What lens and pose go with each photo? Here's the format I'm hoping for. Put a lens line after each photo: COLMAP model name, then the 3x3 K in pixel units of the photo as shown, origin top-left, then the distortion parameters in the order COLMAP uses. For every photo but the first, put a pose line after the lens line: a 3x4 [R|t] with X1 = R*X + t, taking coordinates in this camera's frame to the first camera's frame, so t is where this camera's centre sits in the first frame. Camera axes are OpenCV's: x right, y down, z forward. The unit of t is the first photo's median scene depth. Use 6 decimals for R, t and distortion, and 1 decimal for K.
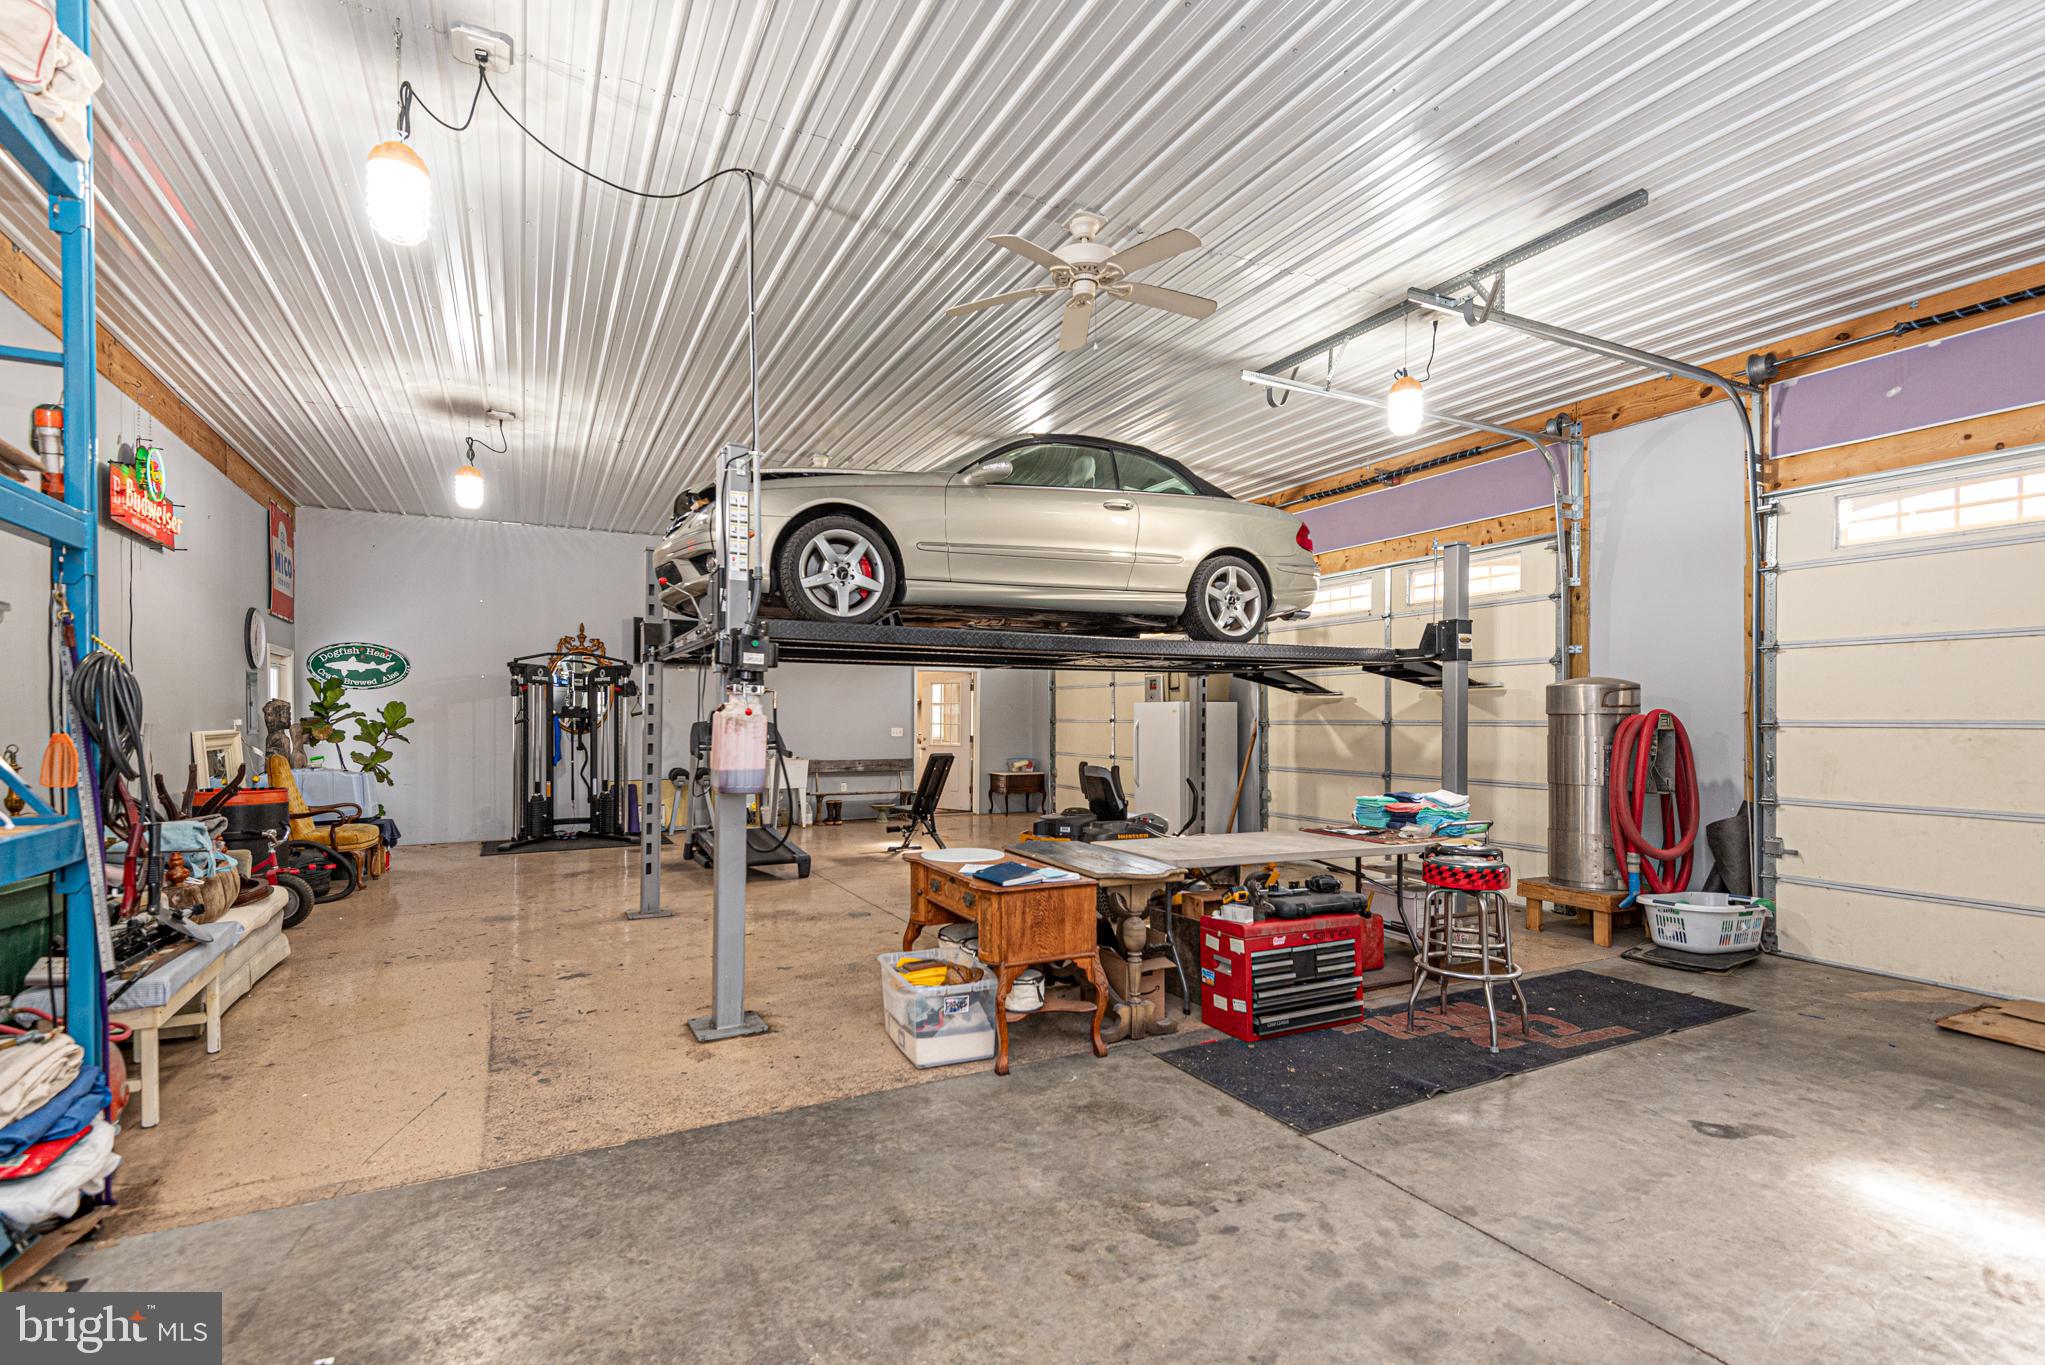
lens RADIAL K [[973.3, 0, 1033.8], [0, 973.3, 712.8], [0, 0, 1]] dist [0.004669, -0.000297]
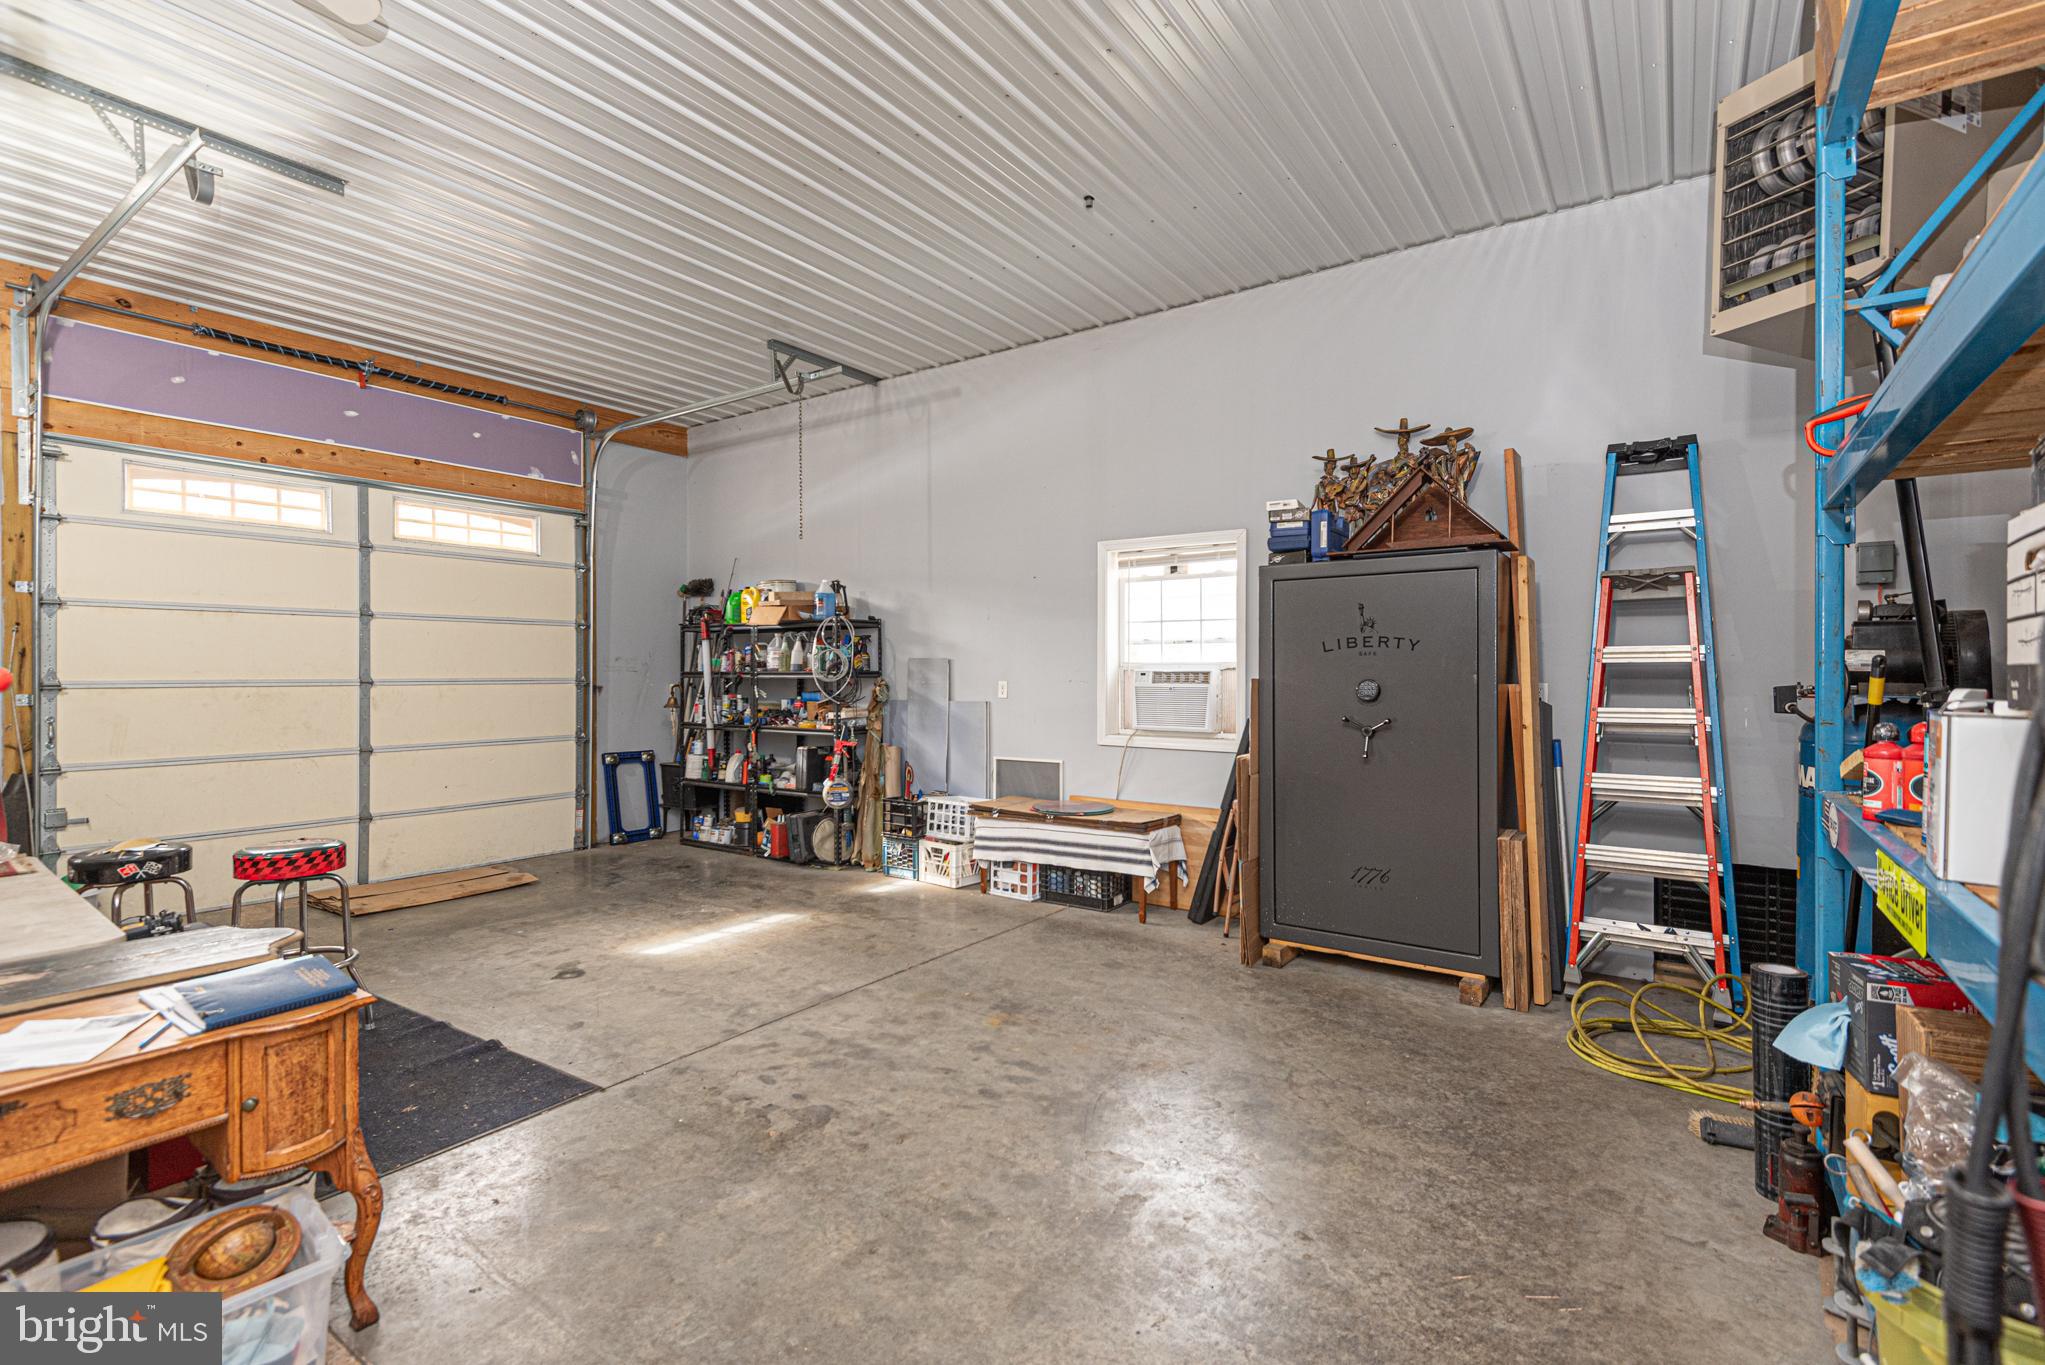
lens RADIAL K [[928.7, 0, 1022.5], [0, 928.7, 682.5], [0, 0, 1]] dist [0.032614, -0.018956]
pose [[-0.465097, -0.013690, 0.885154, -0.758819], [-0.005606, 0.999906, 0.012518, -0.013172], [-0.885242, 0.000860, -0.465130, 1.002124]]
